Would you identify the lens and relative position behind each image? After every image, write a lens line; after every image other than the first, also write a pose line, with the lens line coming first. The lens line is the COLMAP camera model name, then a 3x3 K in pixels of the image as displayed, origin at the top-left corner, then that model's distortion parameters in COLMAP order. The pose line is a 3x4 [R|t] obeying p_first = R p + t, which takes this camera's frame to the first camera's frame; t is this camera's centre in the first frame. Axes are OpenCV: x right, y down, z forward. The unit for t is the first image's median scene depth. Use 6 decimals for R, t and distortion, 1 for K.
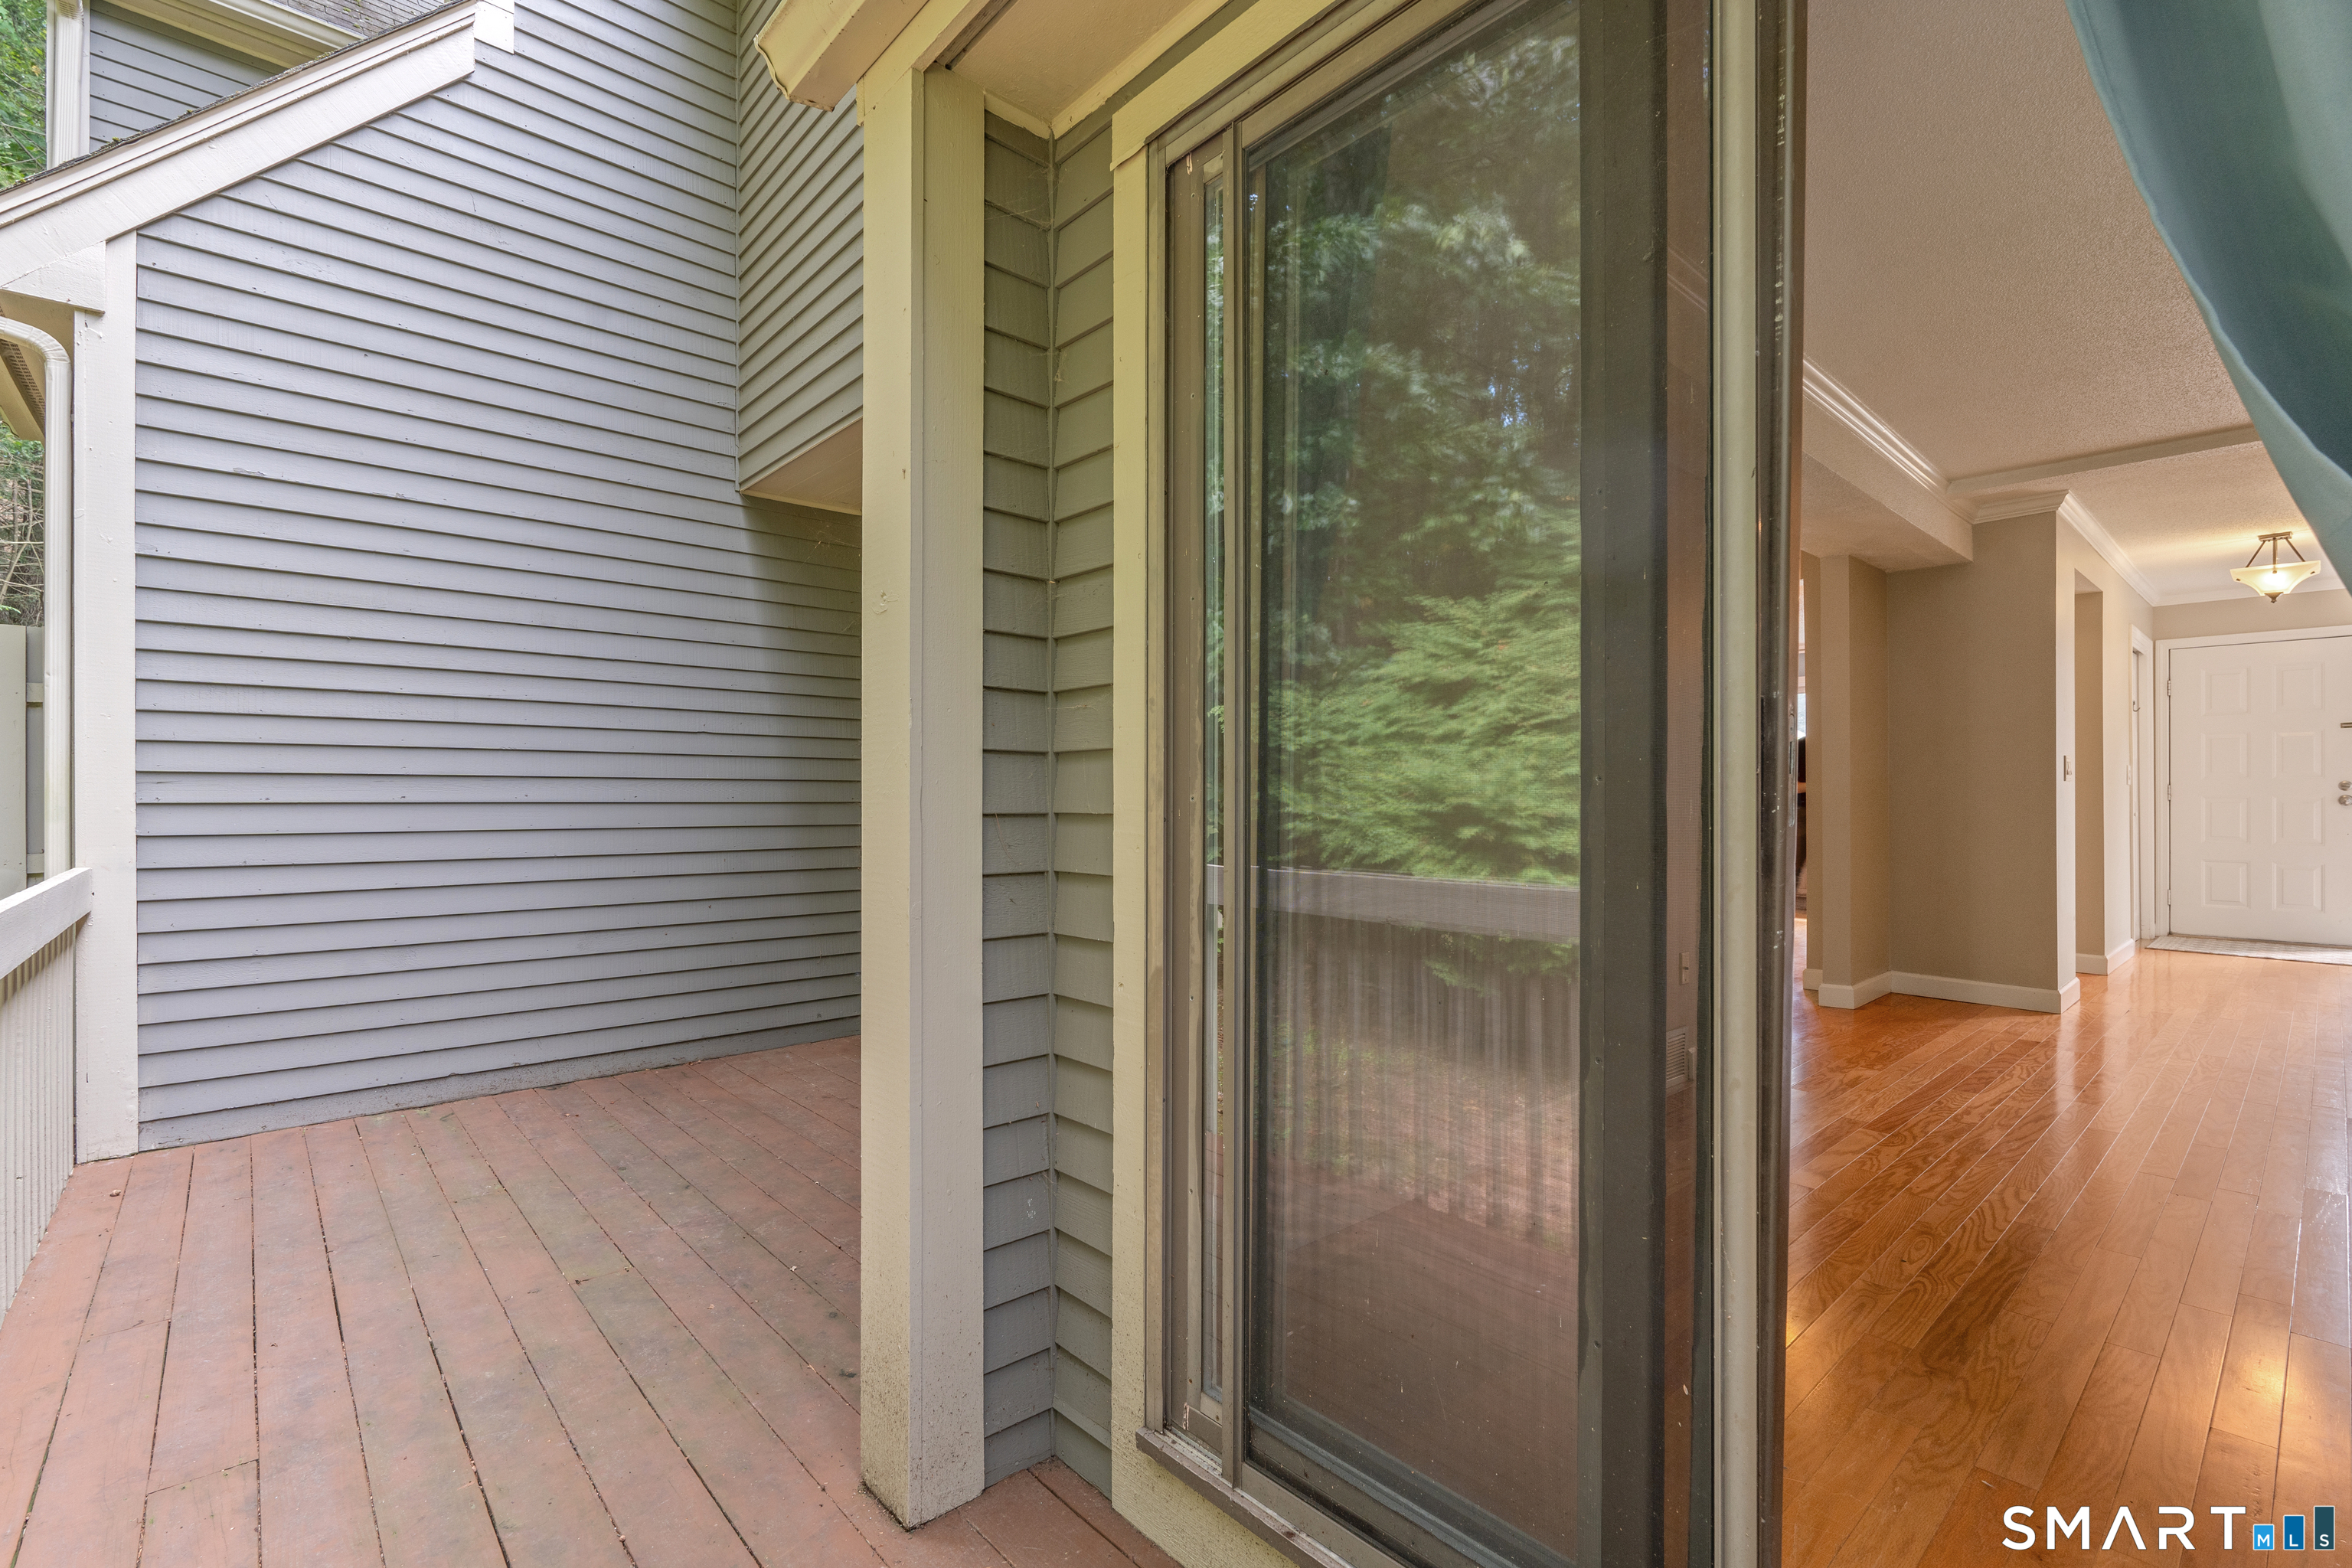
lens RADIAL K [[1047.5, 0, 1175.8], [0, 1047.5, 793.1], [0, 0, 1]] dist [0.000278, 0.000050]
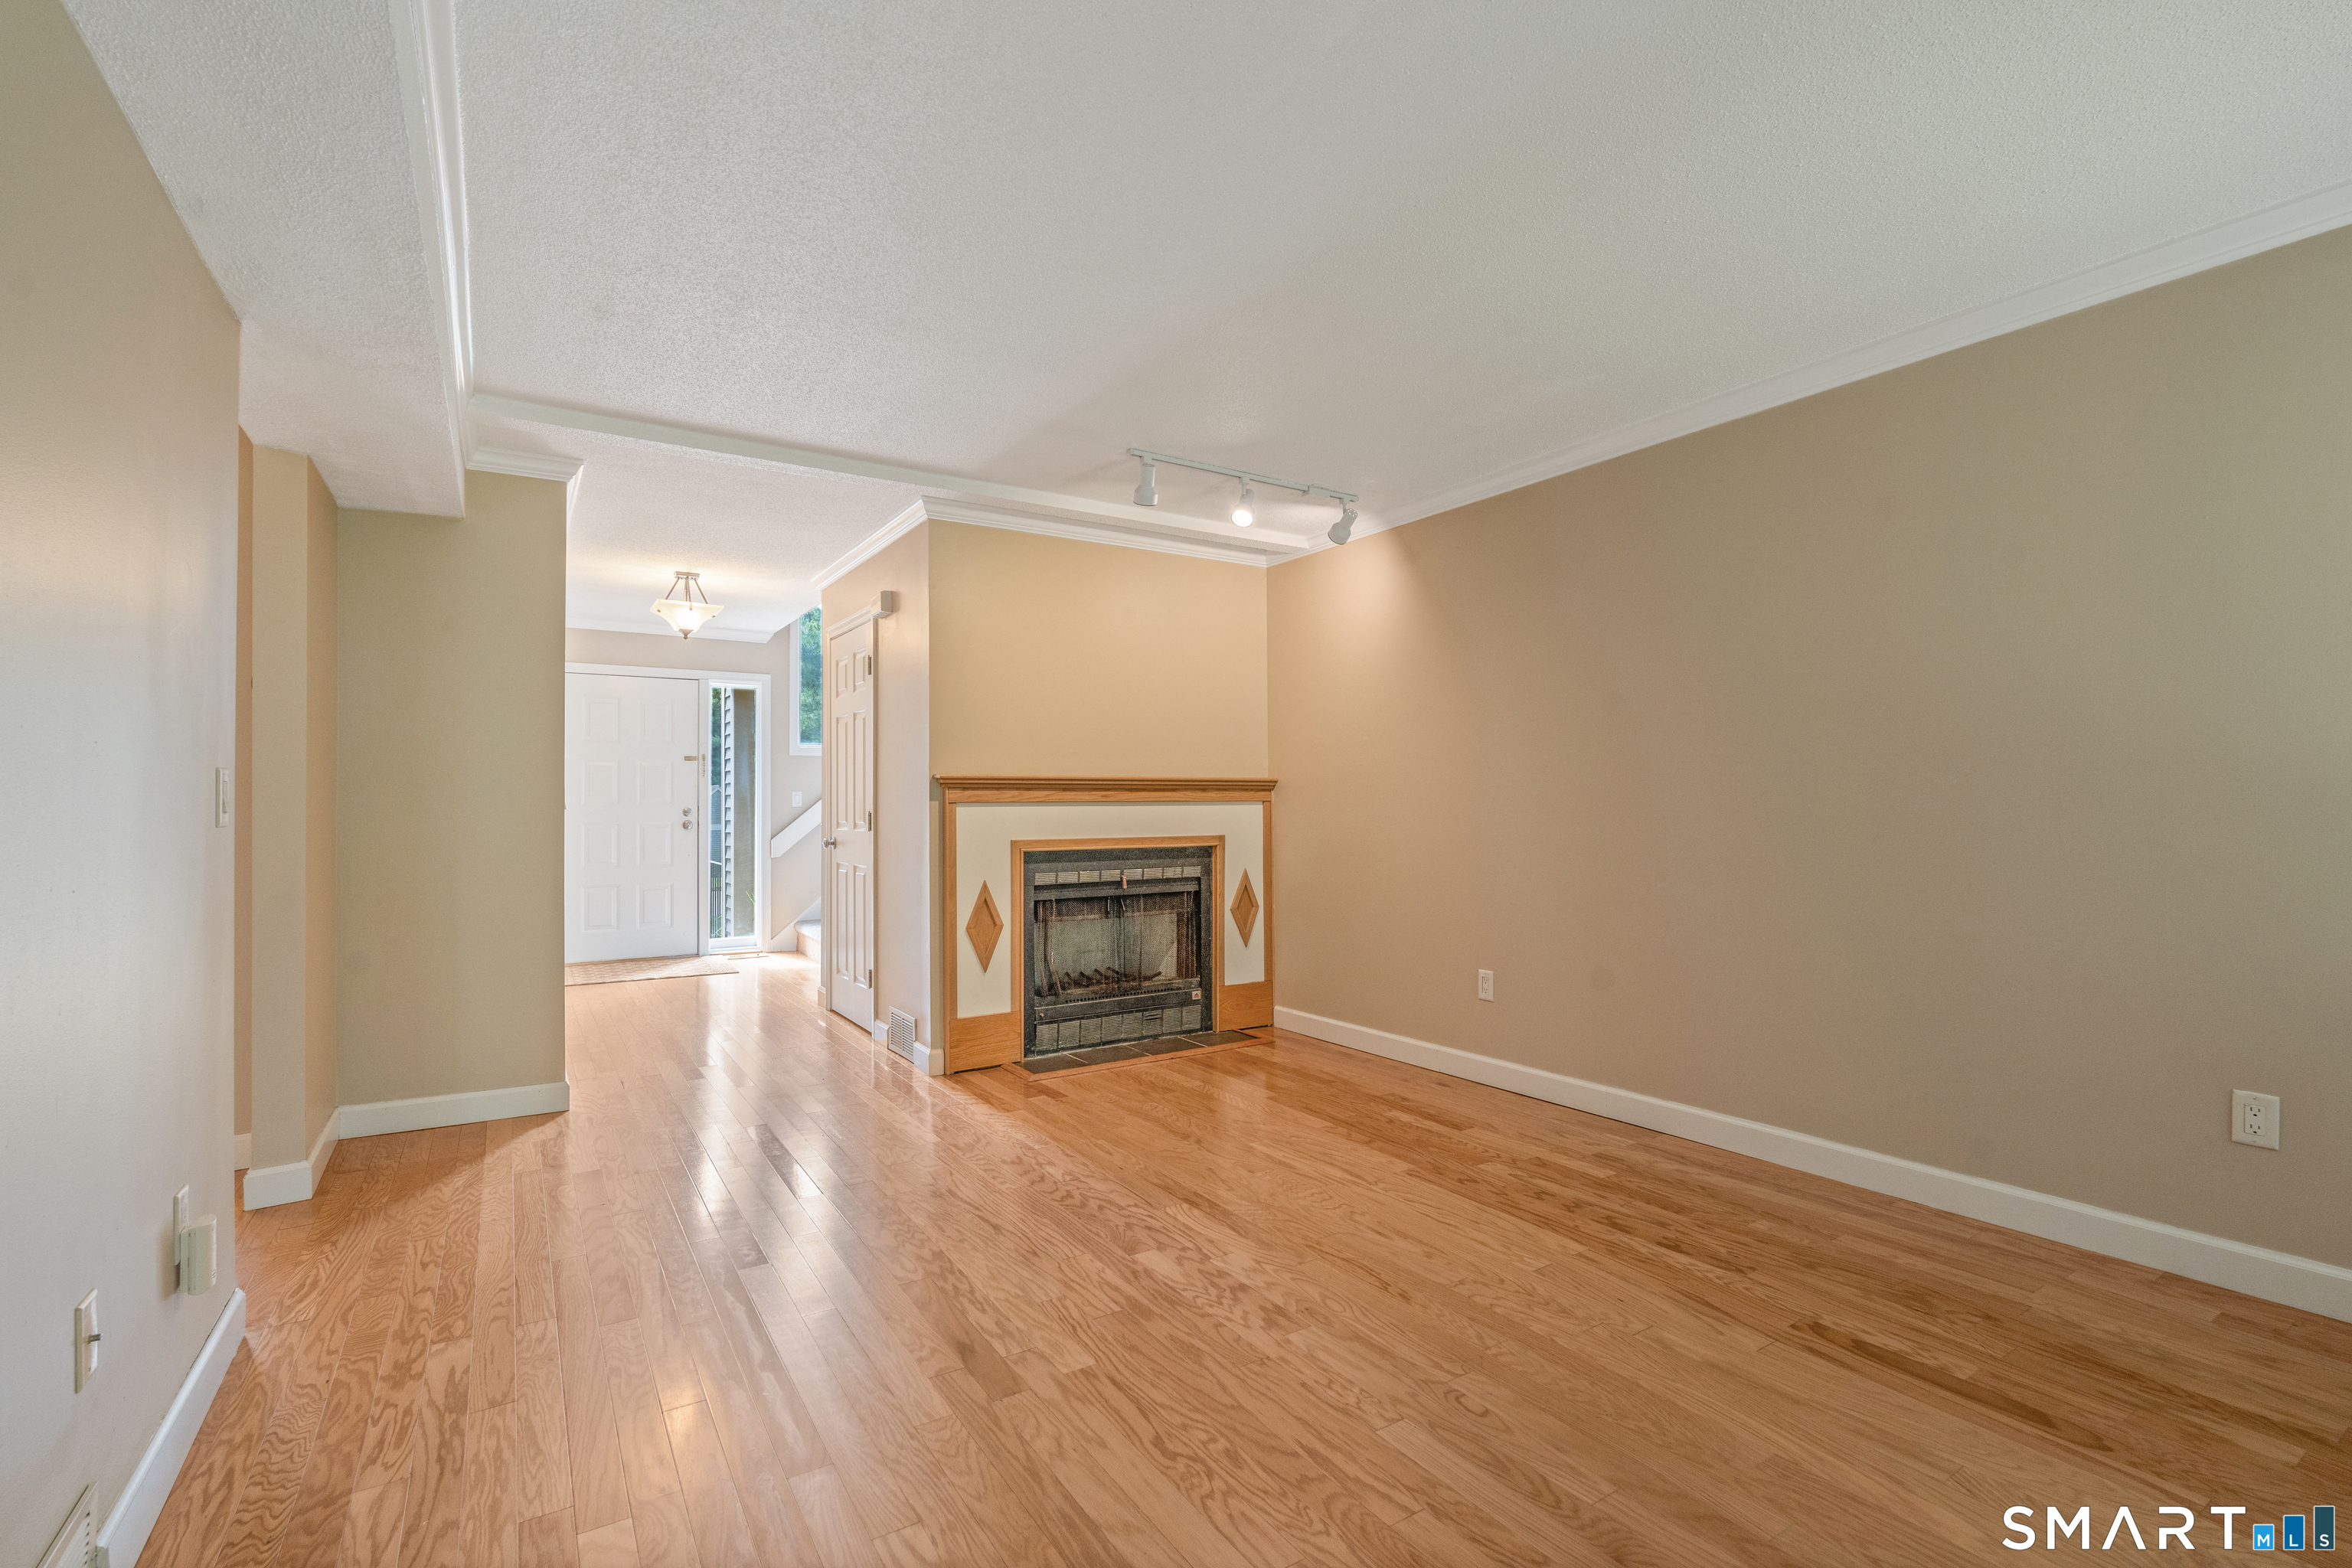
lens RADIAL K [[1044.4, 0, 1176.0], [0, 1044.4, 784.0], [0, 0, 1]] dist [0.000059, -0.000051]
pose [[0.156550, 0.017277, 0.987519, 0.108793], [0.001347, 0.999842, -0.017706, -0.019999], [-0.987669, 0.004102, 0.156503, 0.362209]]
